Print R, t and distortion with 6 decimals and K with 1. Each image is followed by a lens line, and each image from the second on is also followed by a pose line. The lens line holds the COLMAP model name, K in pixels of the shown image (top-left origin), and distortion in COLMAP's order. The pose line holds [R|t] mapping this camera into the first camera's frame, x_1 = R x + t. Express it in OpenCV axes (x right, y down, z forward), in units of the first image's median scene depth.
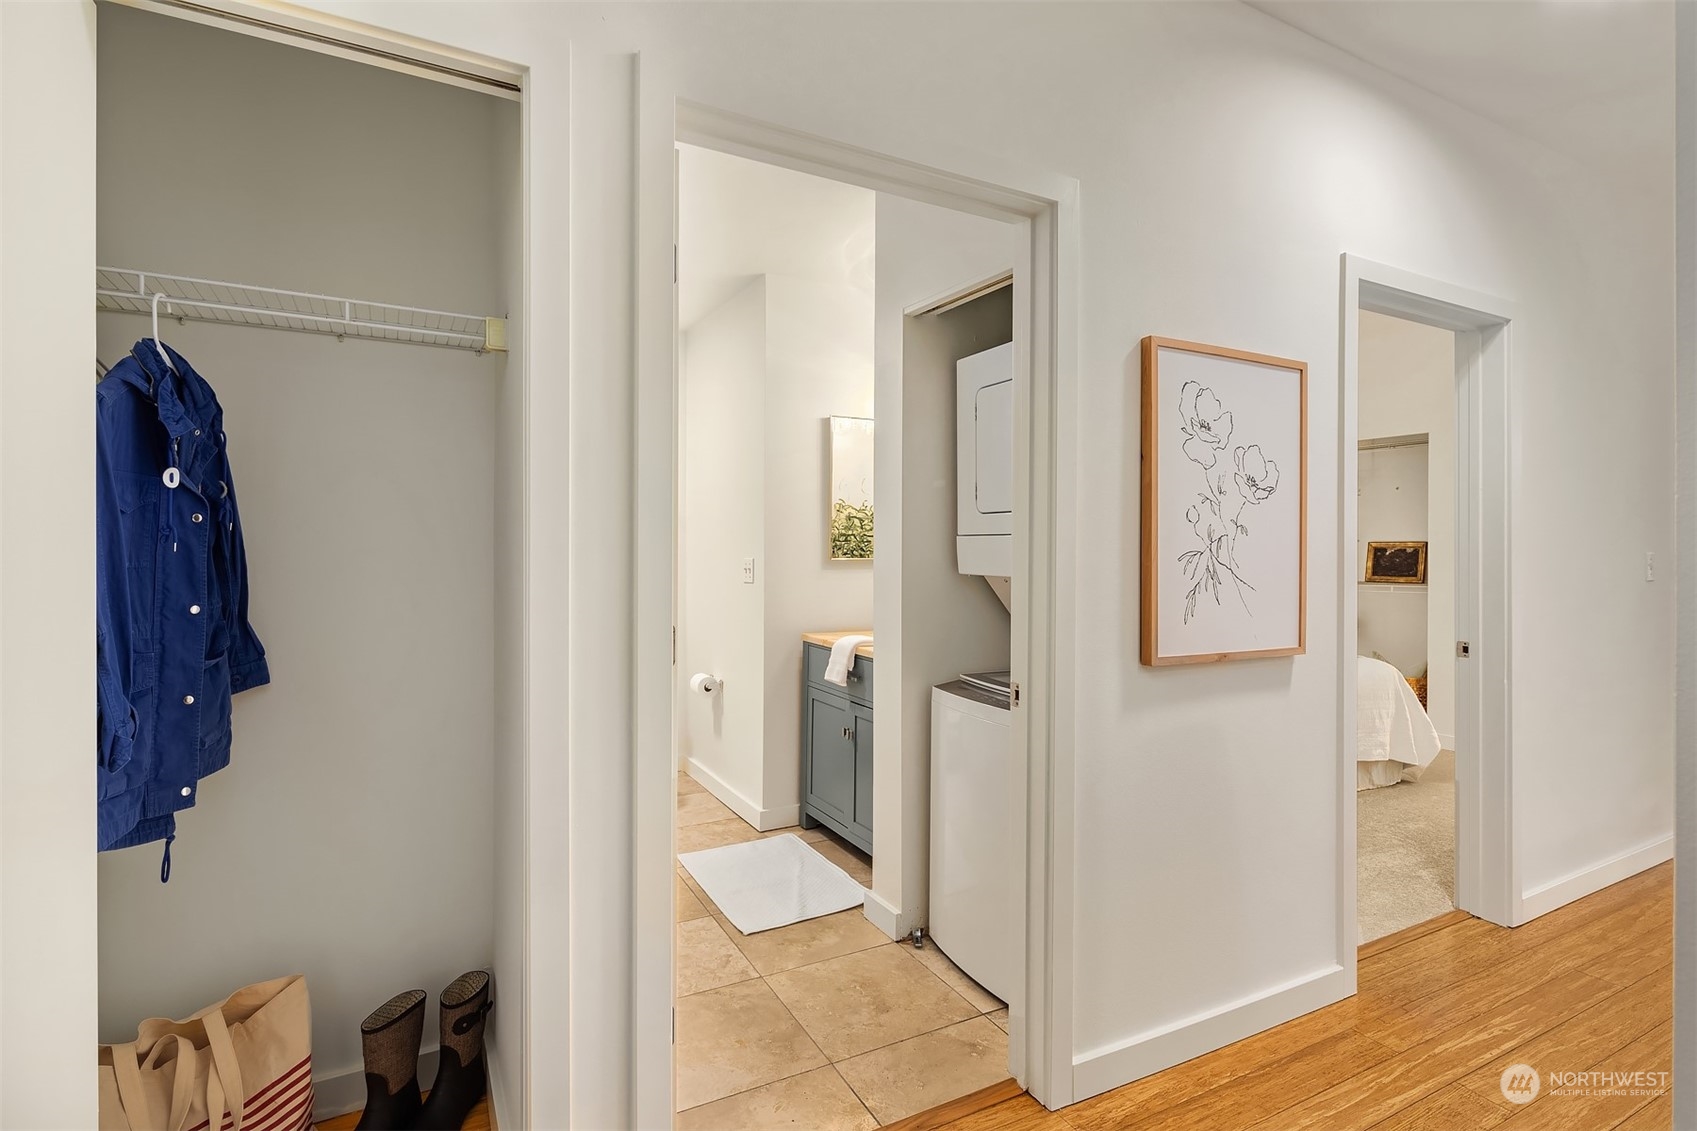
lens RADIAL K [[828.5, 0, 844.1], [0, 828.5, 562.3], [0, 0, 1]] dist [-0.021290, -0.000550]
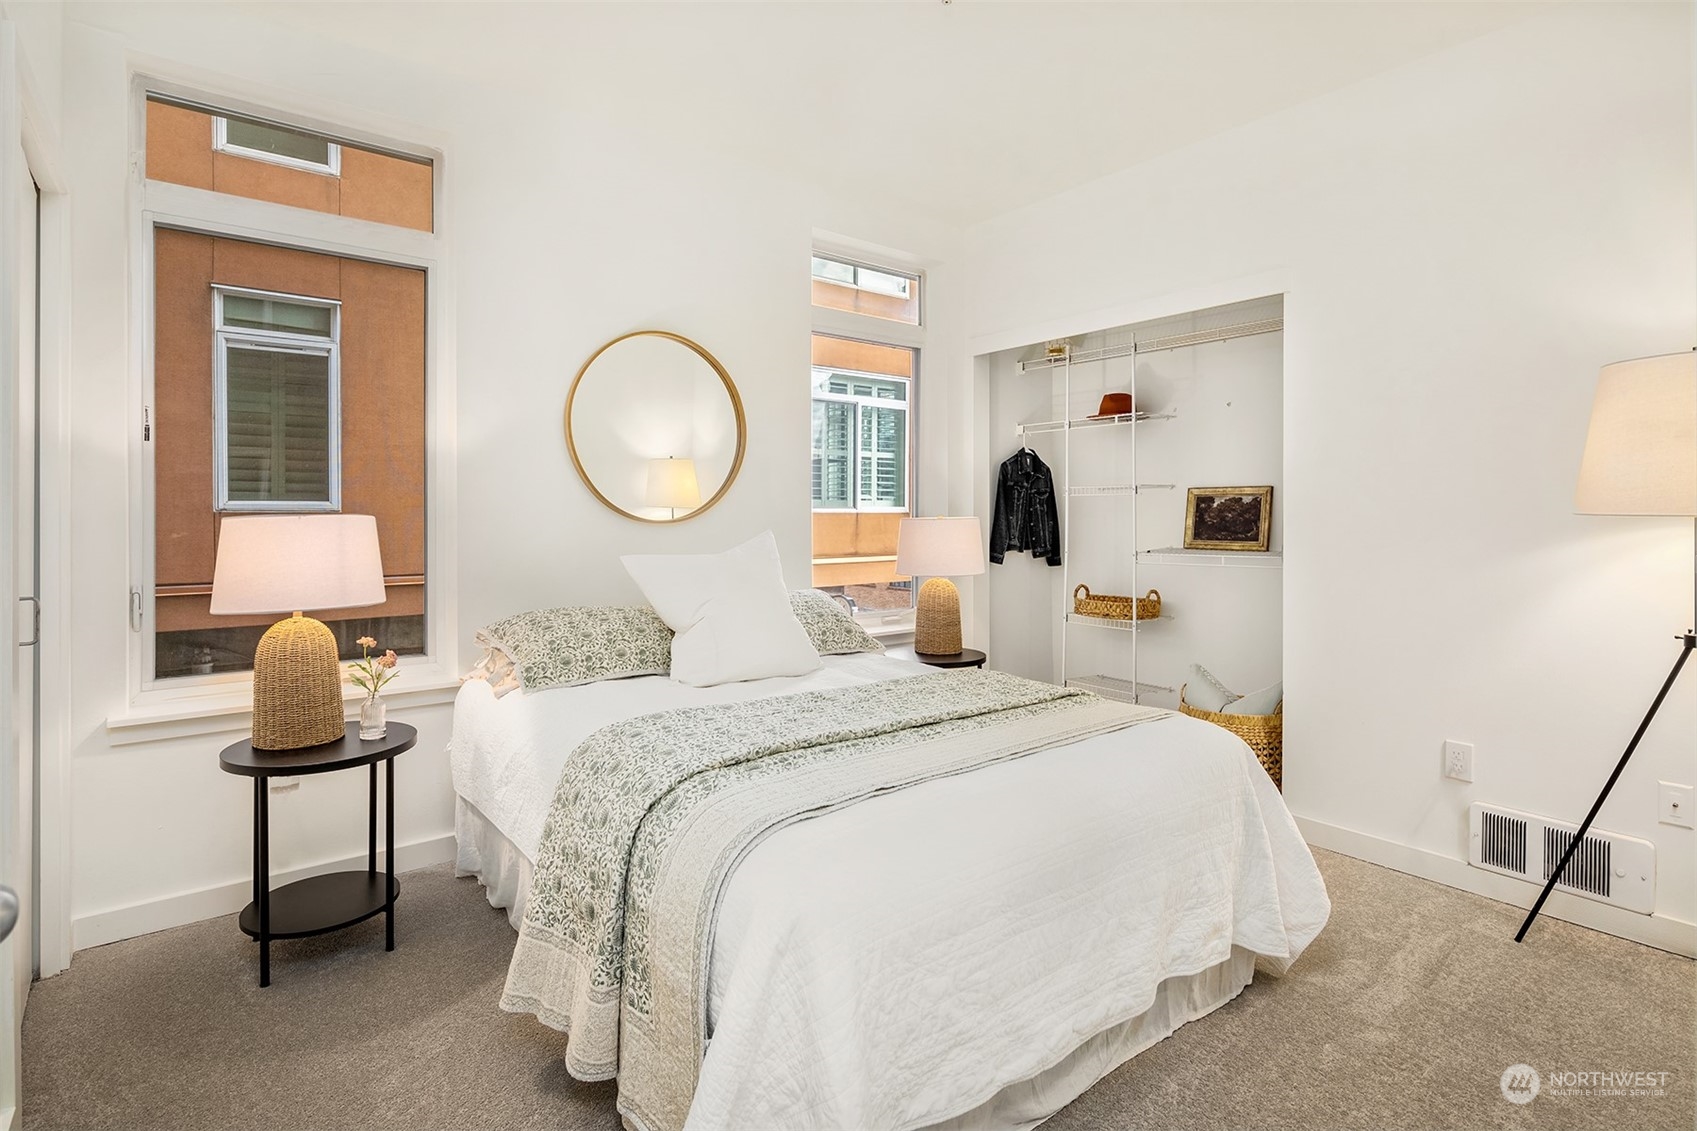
lens RADIAL K [[828.5, 0, 830.2], [0, 828.5, 519.5], [0, 0, 1]] dist [-0.021290, -0.000550]
pose [[0.987628, -0.006052, 0.156697, 0.130801], [0.006090, 0.999981, 0.000237, -0.000648], [-0.156695, 0.000720, 0.987647, 0.203855]]
